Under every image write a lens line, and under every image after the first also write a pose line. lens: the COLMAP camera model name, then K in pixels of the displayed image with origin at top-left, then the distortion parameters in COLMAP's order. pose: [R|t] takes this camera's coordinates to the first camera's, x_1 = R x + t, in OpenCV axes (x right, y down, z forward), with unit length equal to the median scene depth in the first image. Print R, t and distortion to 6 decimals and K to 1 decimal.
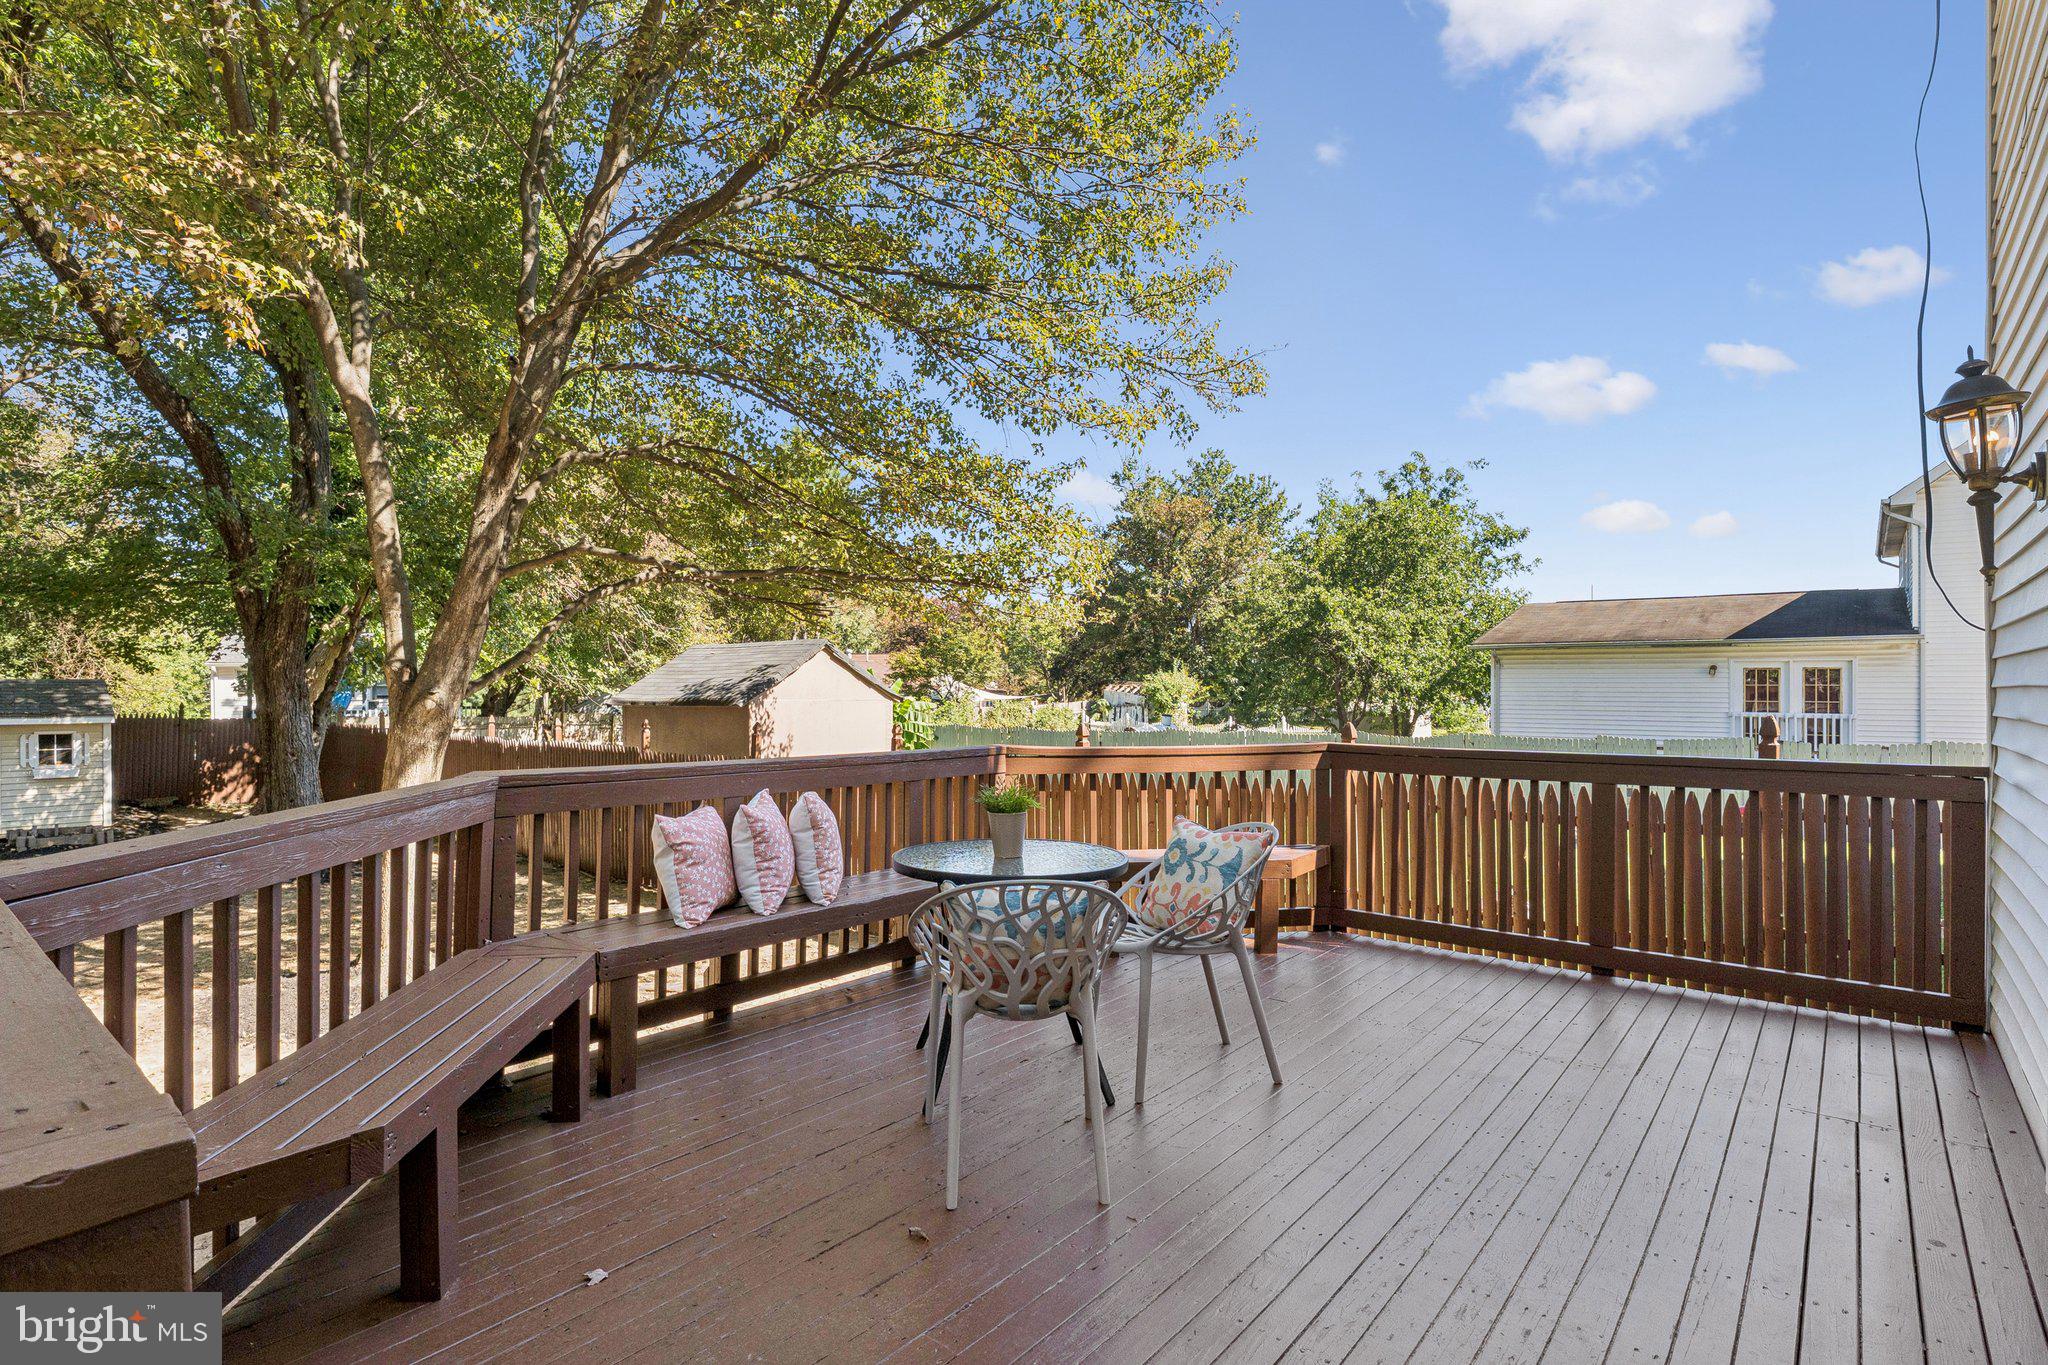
lens RADIAL K [[976.7, 0, 1010.0], [0, 976.7, 687.0], [0, 0, 1]] dist [-0.011564, -0.000633]
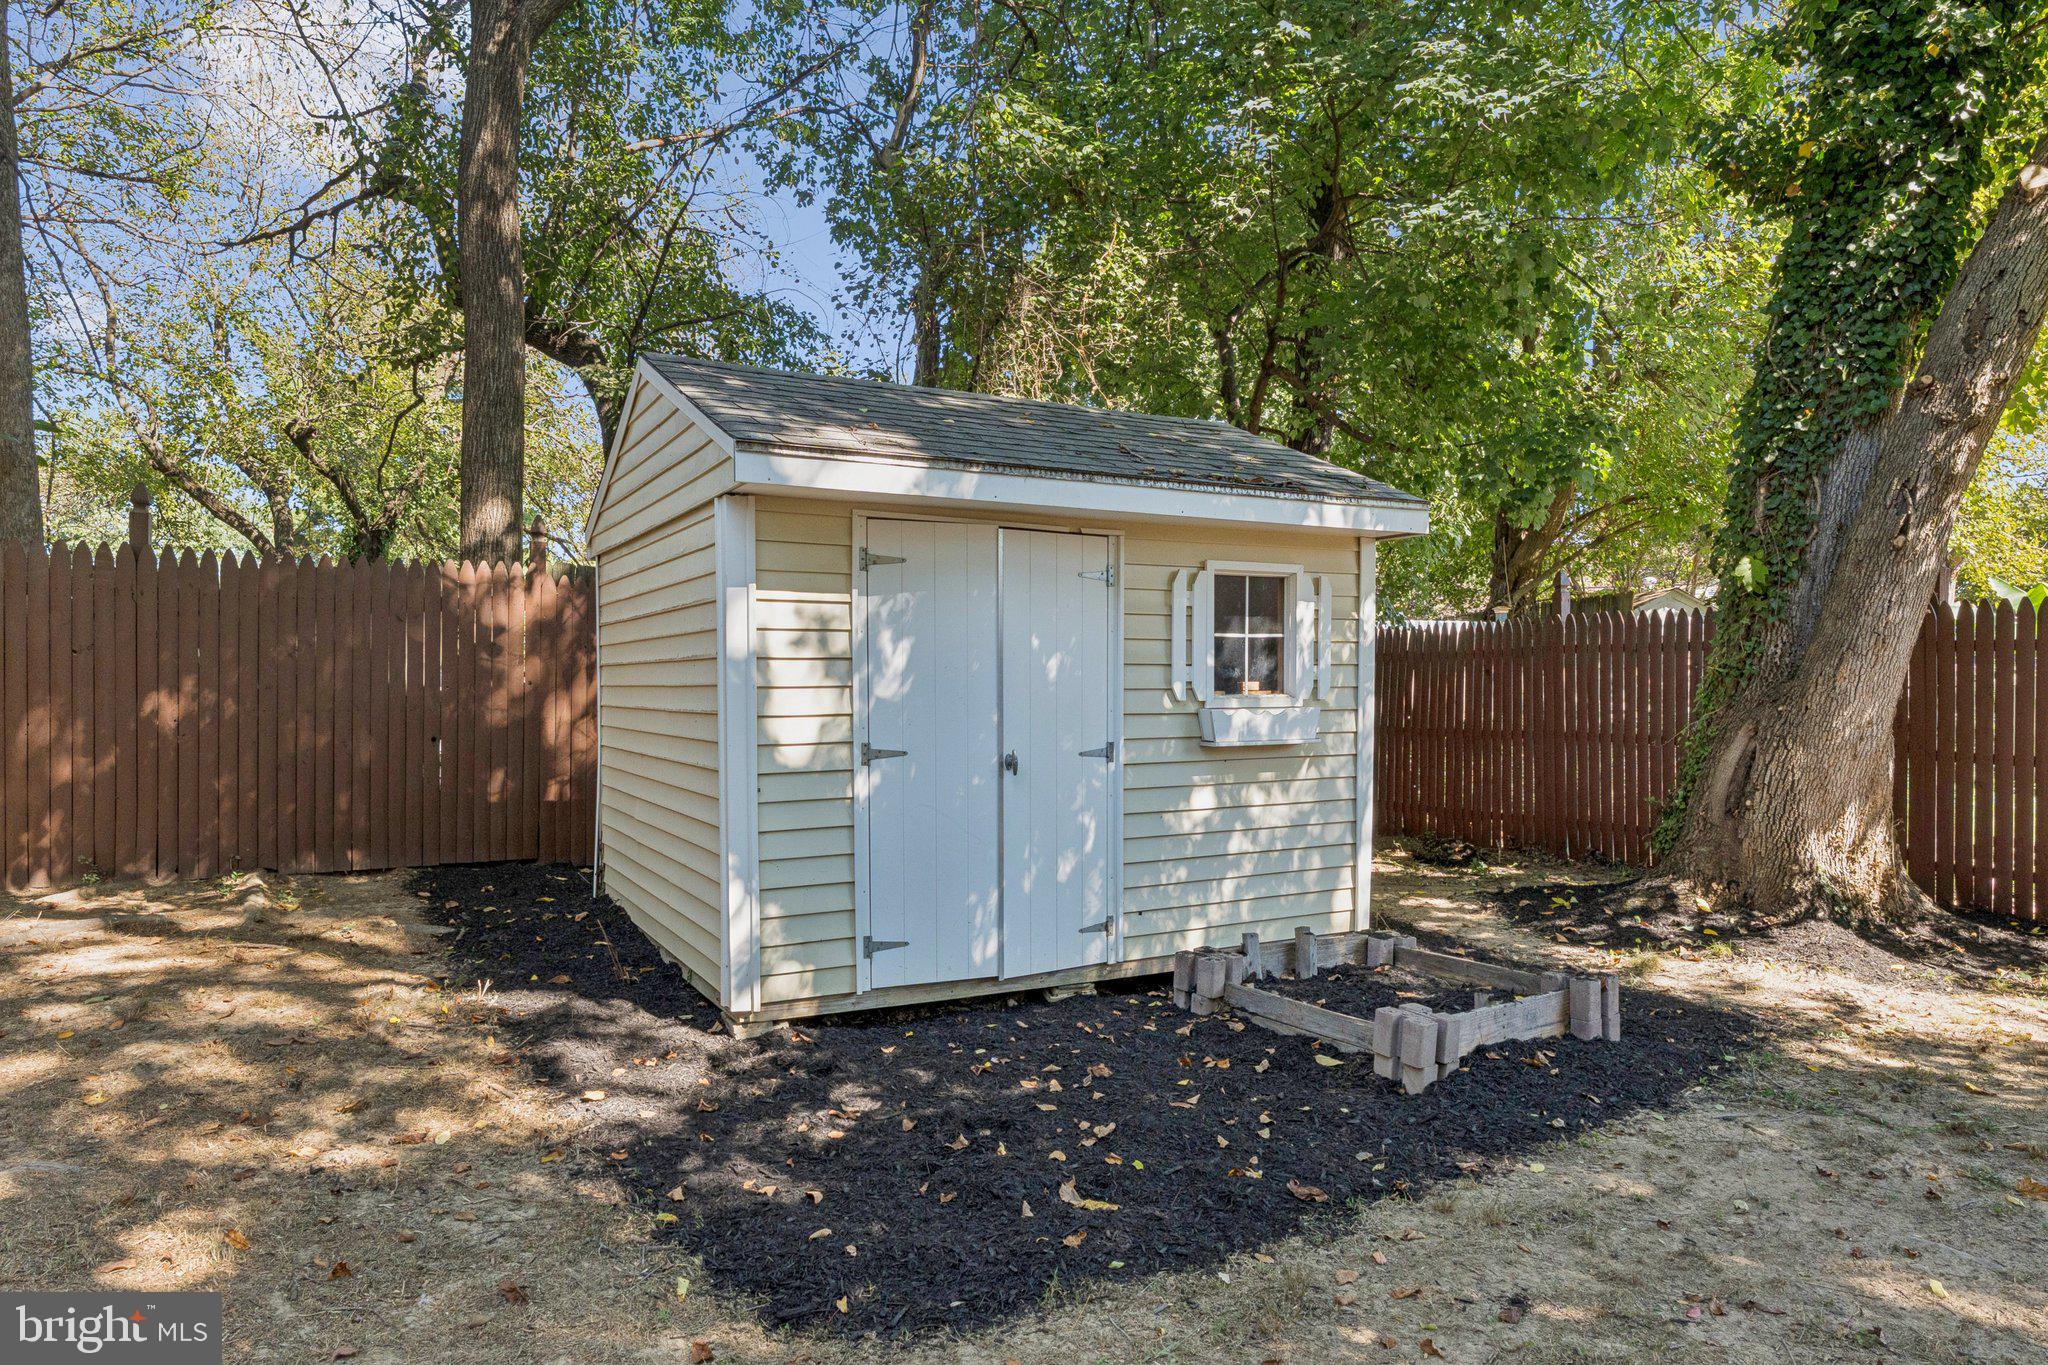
lens RADIAL K [[1240.5, 0, 1024.0], [0, 1240.5, 680.2], [0, 0, 1]] dist [-0.000133, -0.000003]
pose [[0.933945, -0.002567, -0.357409, -2.217926], [0.002990, 0.999995, 0.000630, 0.182839], [0.357405, -0.001657, 0.933948, 1.593414]]
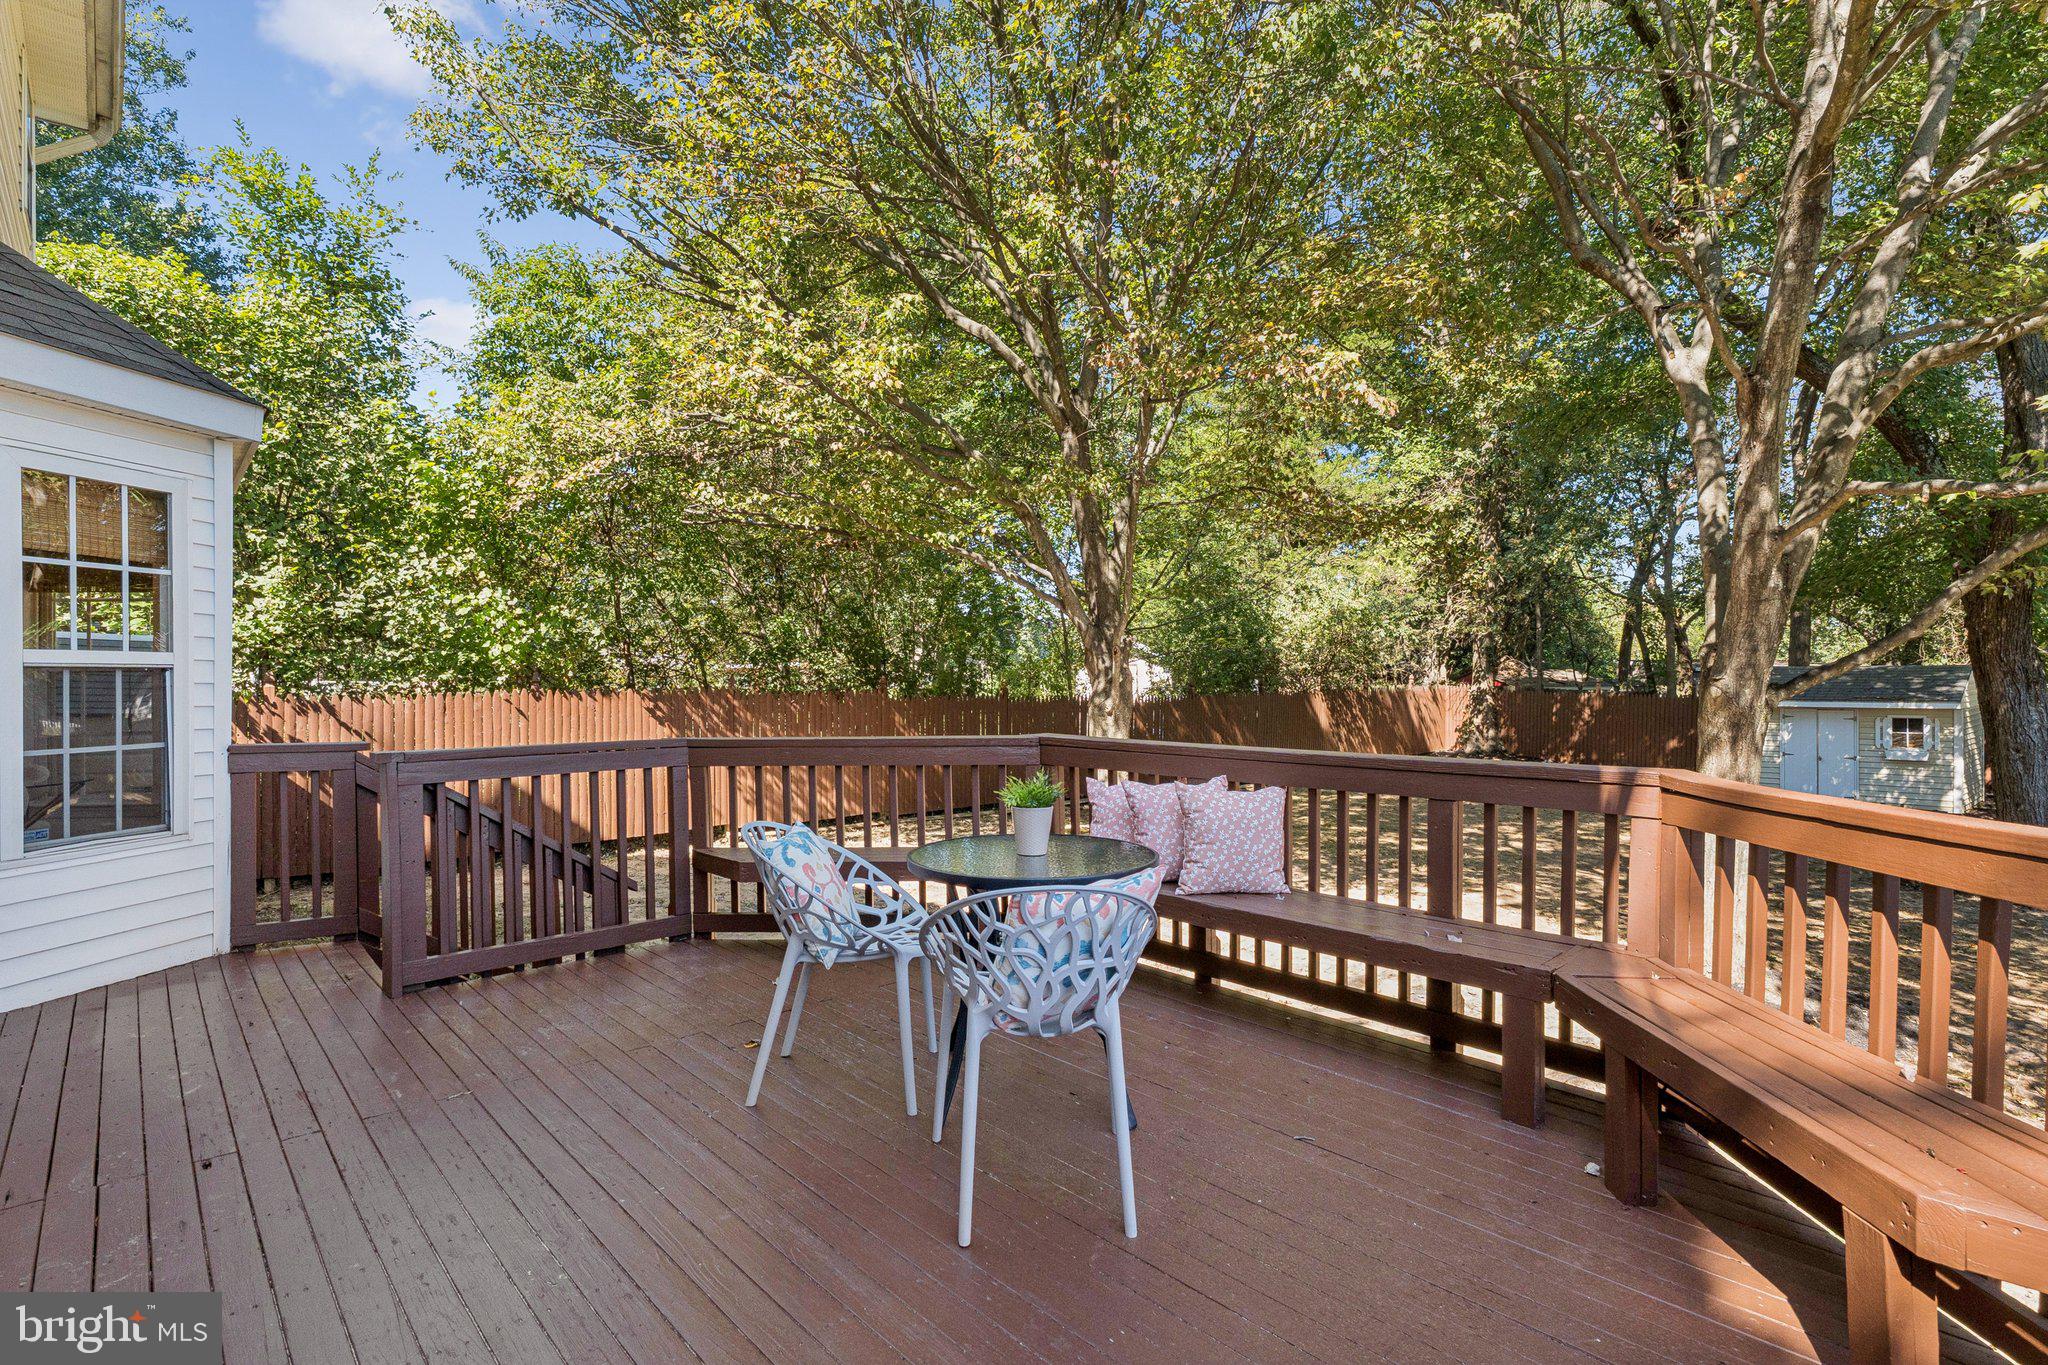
lens RADIAL K [[976.7, 0, 1033.1], [0, 976.7, 678.0], [0, 0, 1]] dist [-0.011564, -0.000633]
pose [[-0.124984, 0.001520, -0.992158, 0.388627], [0.004144, 0.999991, 0.001010, 0.000858], [0.992150, -0.003985, -0.124989, 0.467857]]
